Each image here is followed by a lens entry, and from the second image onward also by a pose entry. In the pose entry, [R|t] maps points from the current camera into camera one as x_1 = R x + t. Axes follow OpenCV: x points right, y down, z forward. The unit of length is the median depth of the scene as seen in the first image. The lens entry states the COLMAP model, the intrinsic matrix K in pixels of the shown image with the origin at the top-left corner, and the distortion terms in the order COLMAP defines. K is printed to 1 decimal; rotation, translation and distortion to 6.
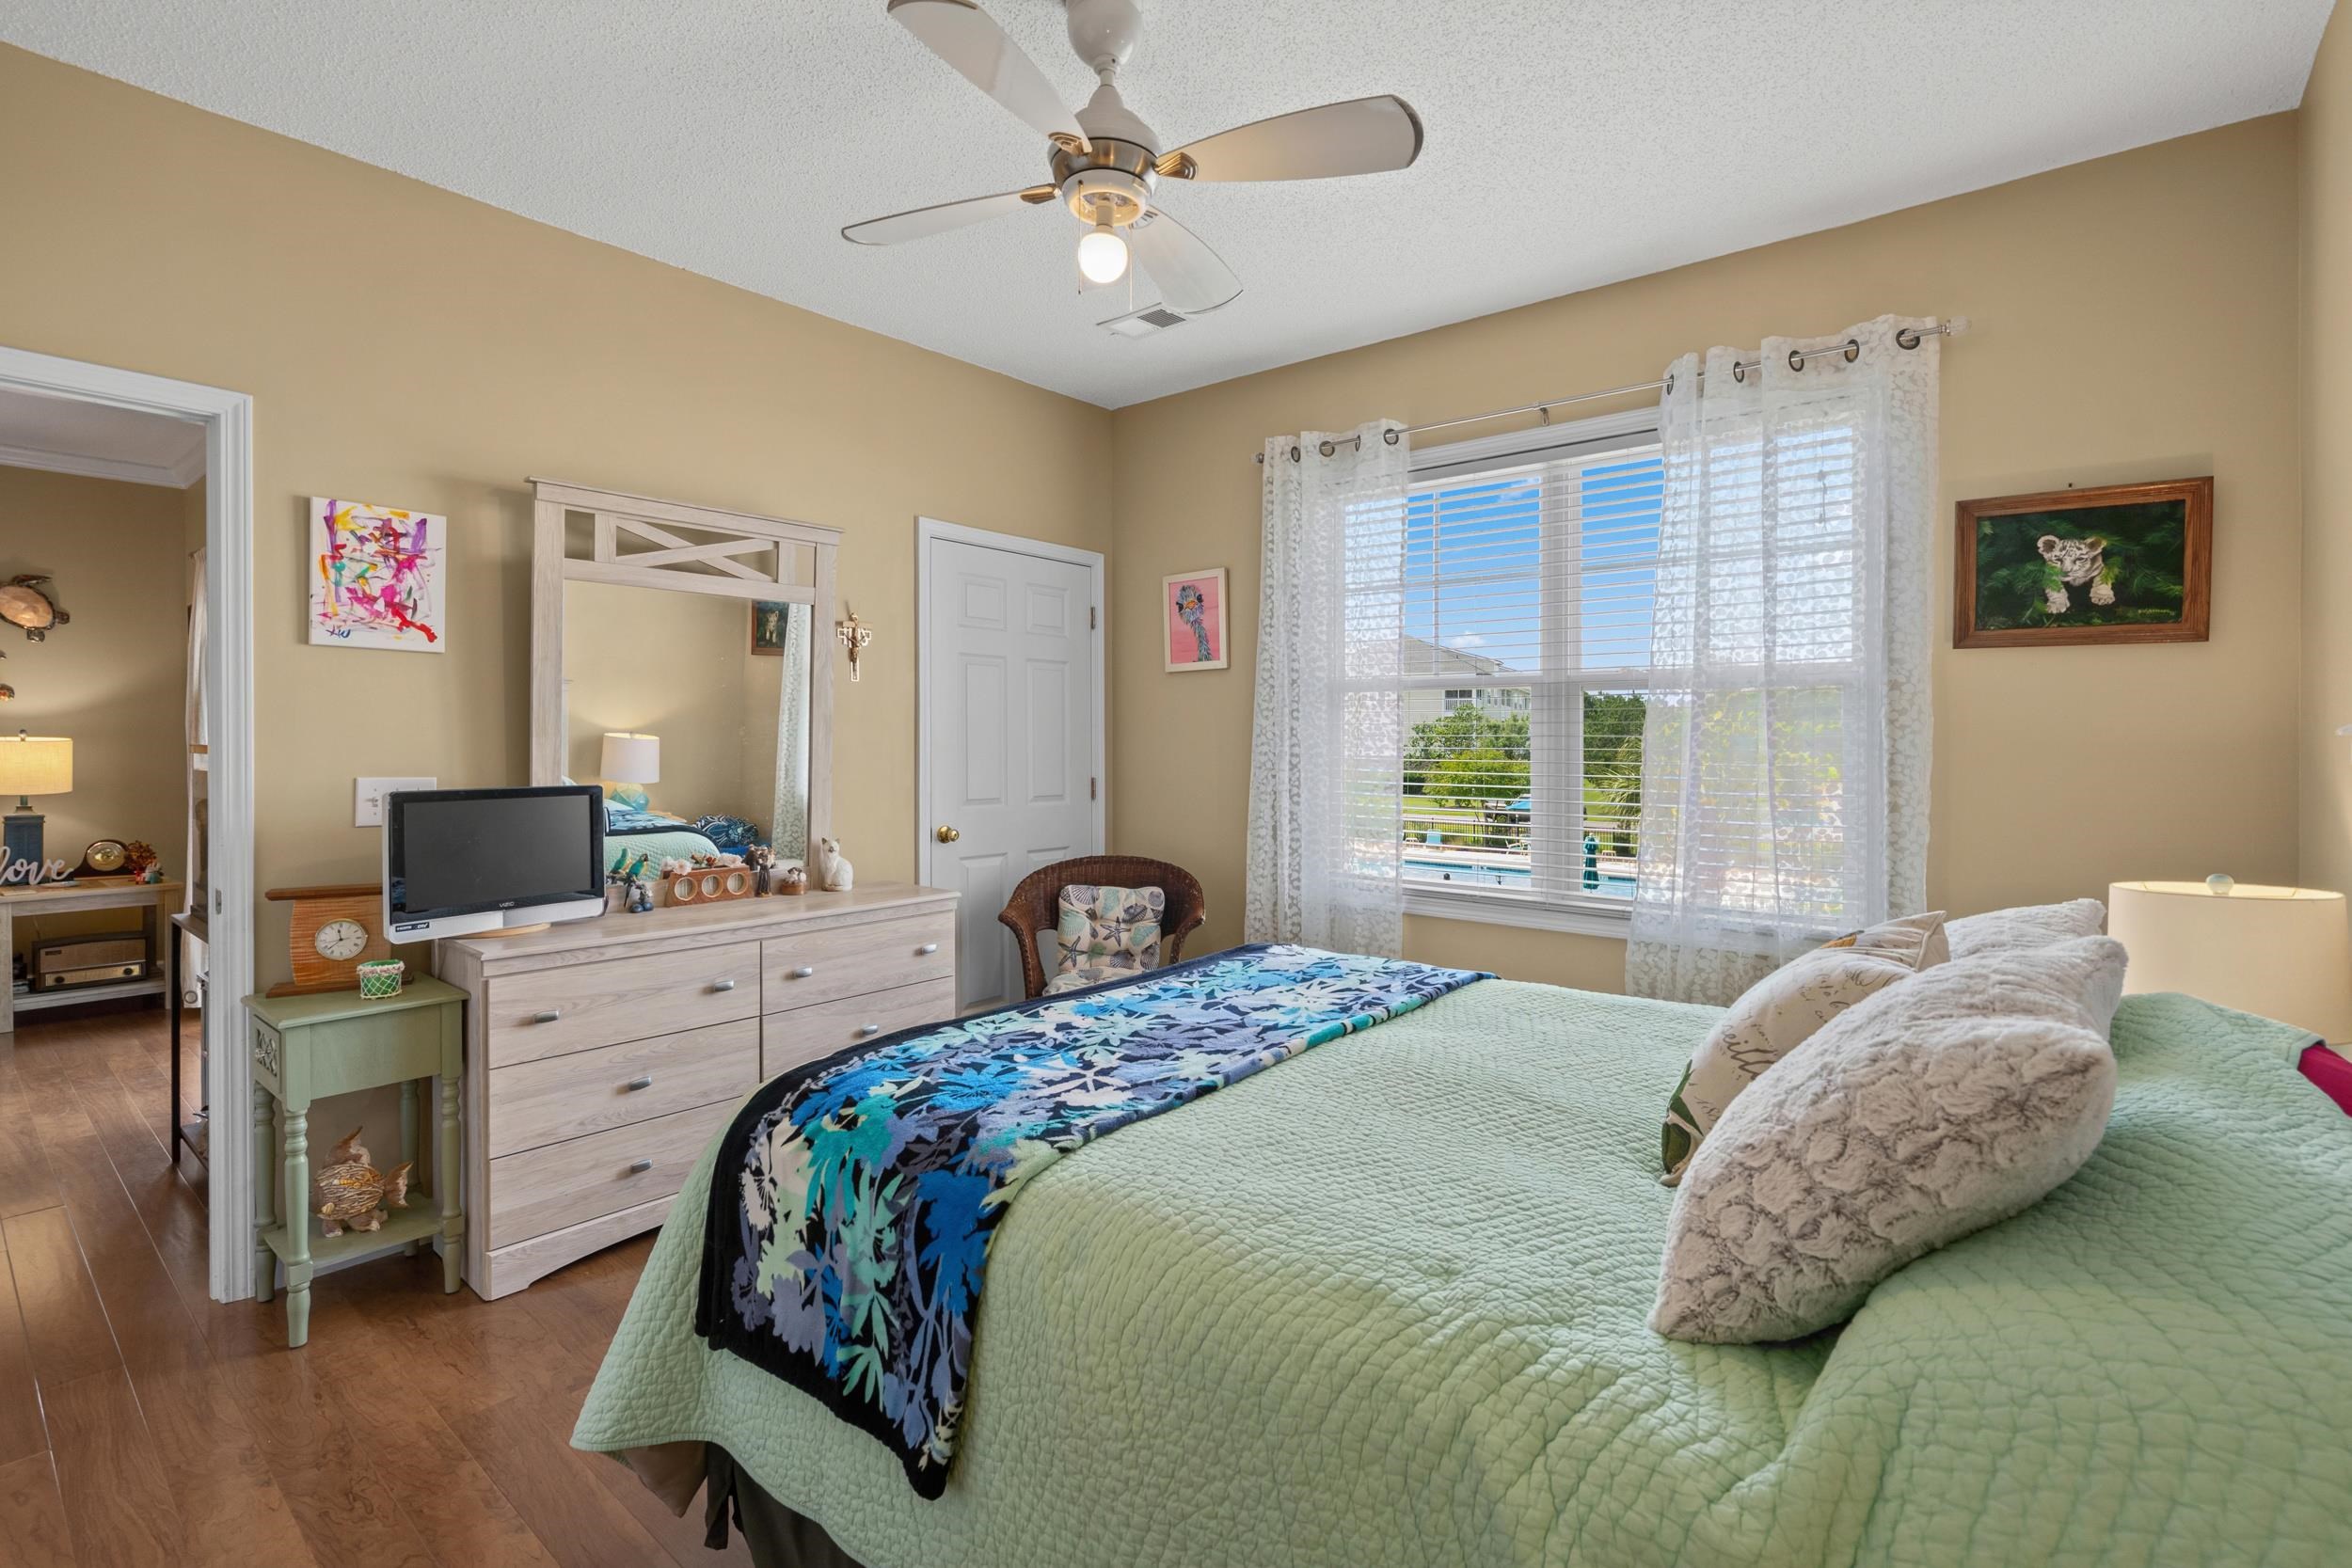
lens RADIAL K [[1071.5, 0, 1185.9], [0, 1071.5, 745.5], [0, 0, 1]] dist [-0.007853, 0.003719]
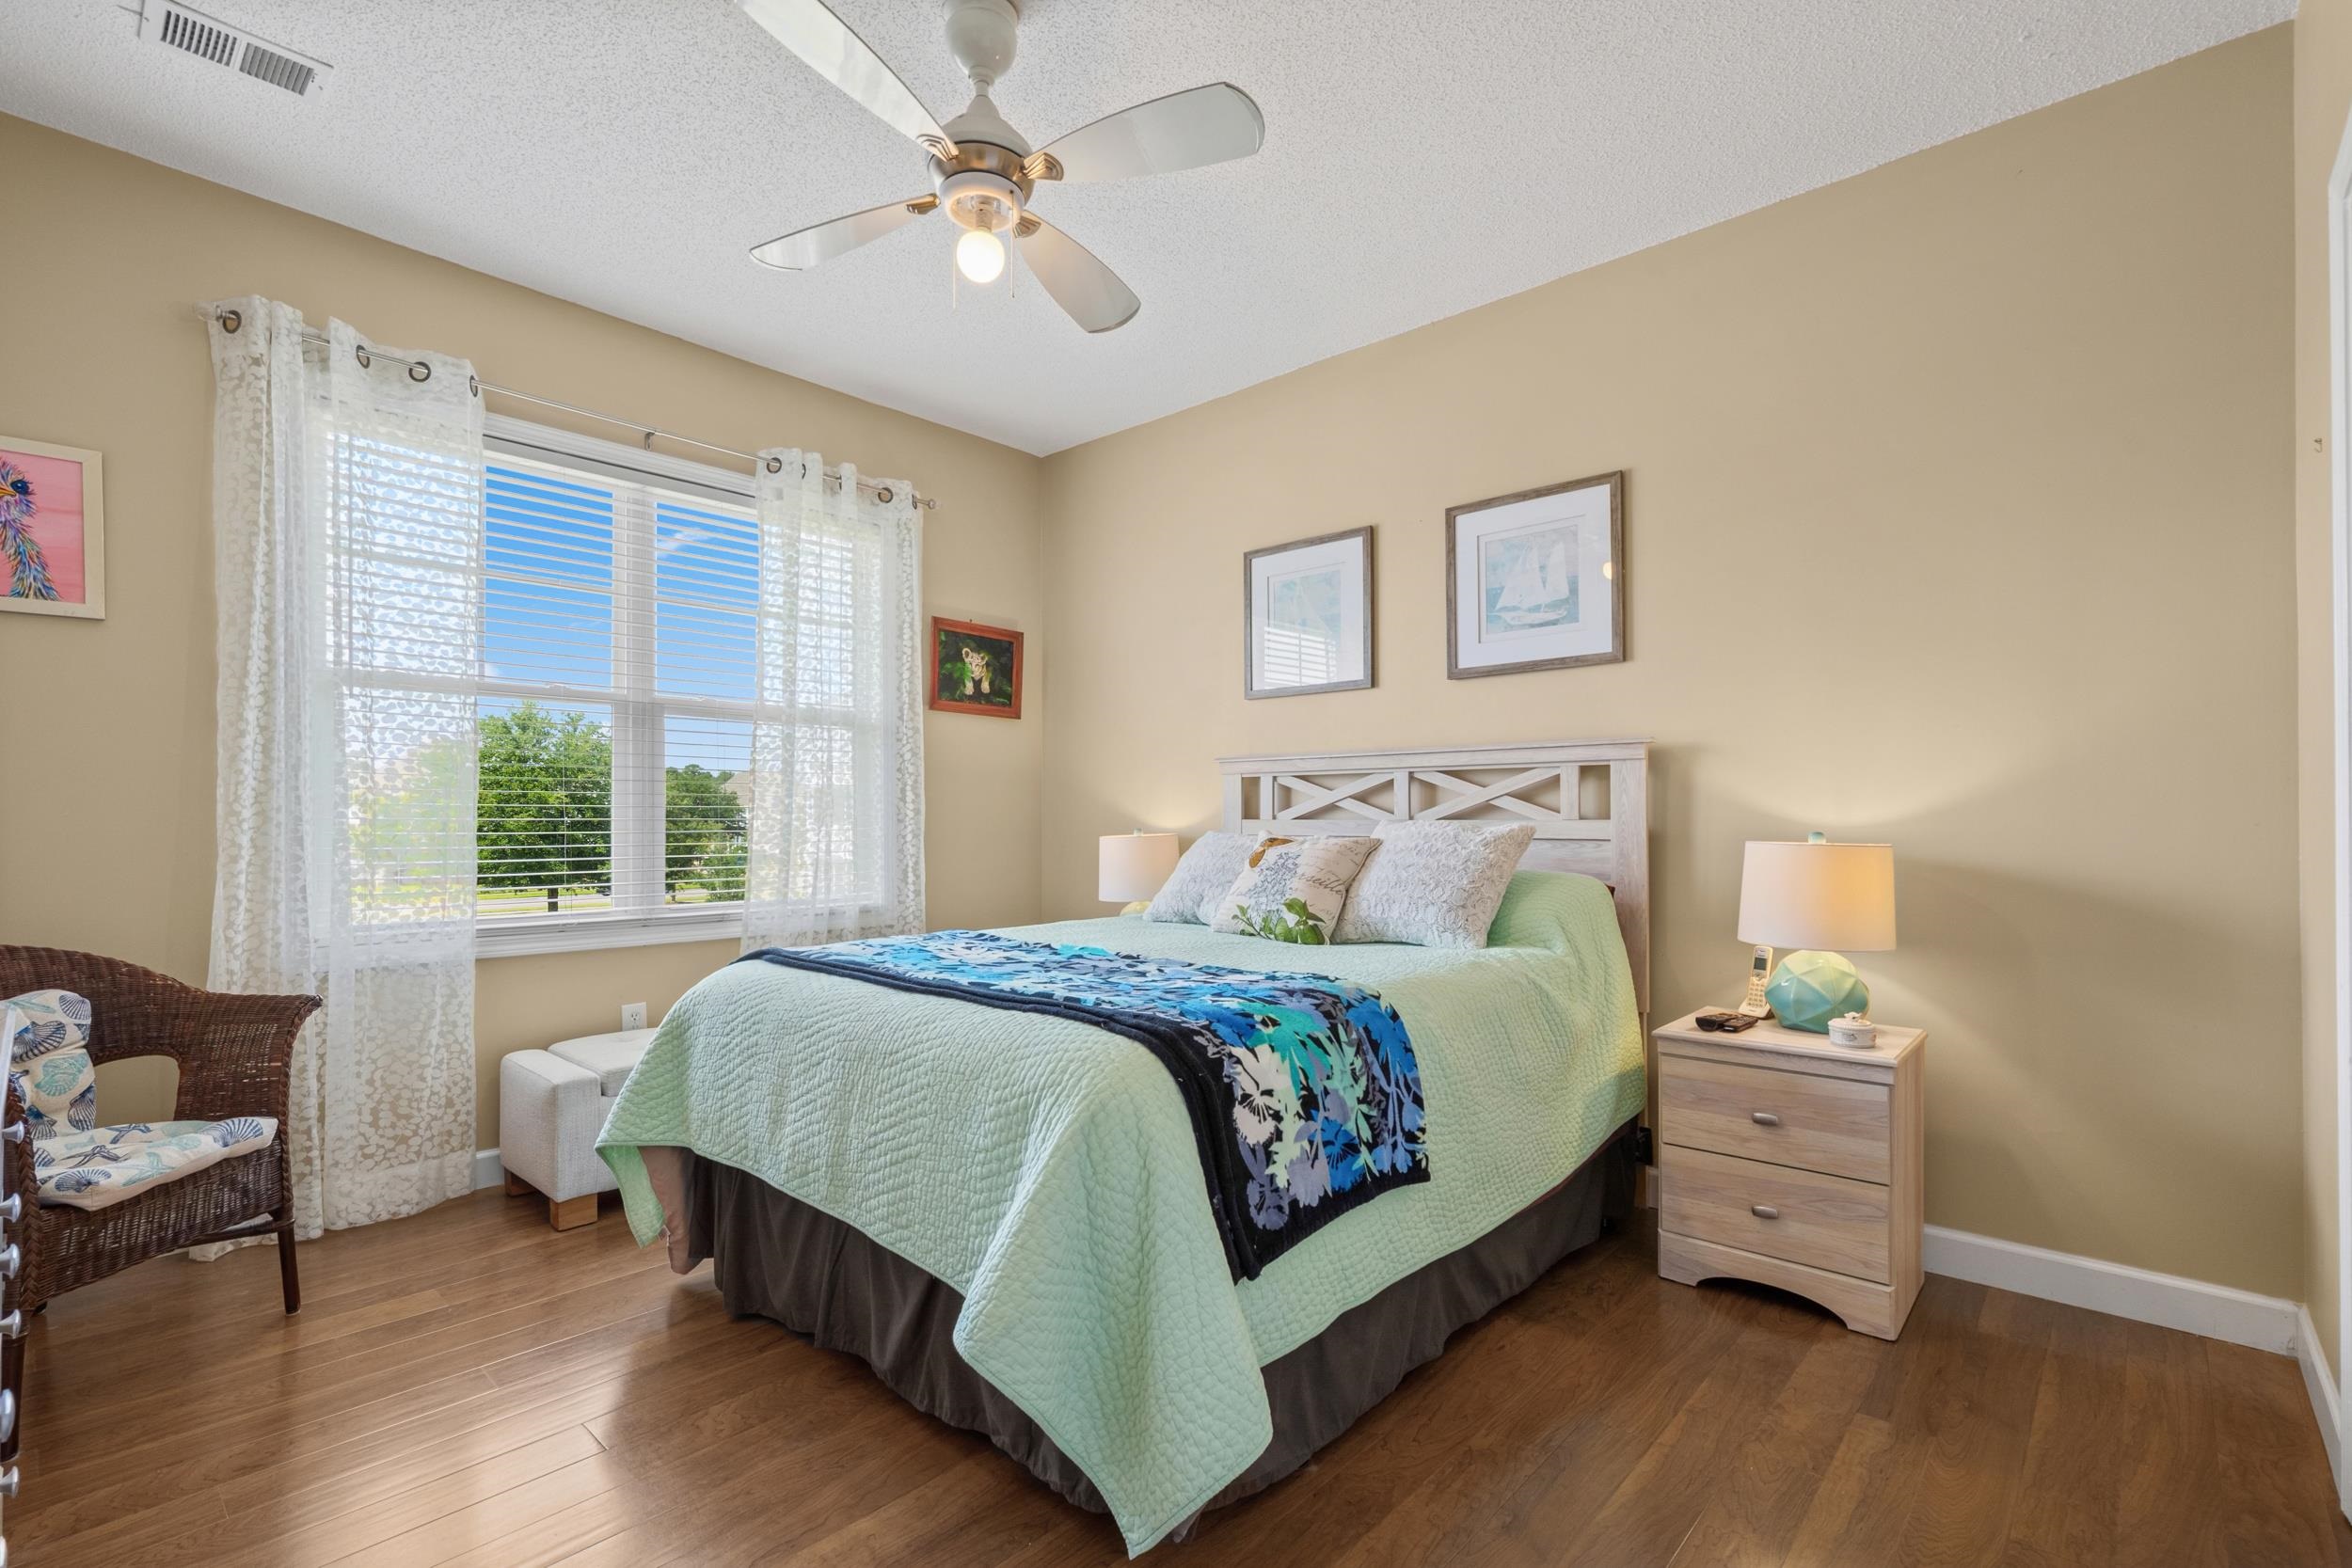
lens RADIAL K [[1071.5, 0, 1176.2], [0, 1071.5, 803.2], [0, 0, 1]] dist [-0.007853, 0.003719]
pose [[0.049605, 0.010279, 0.998716, -0.917584], [0.006705, 0.999921, -0.010624, 0.072490], [-0.998746, 0.007223, 0.049532, 0.632212]]
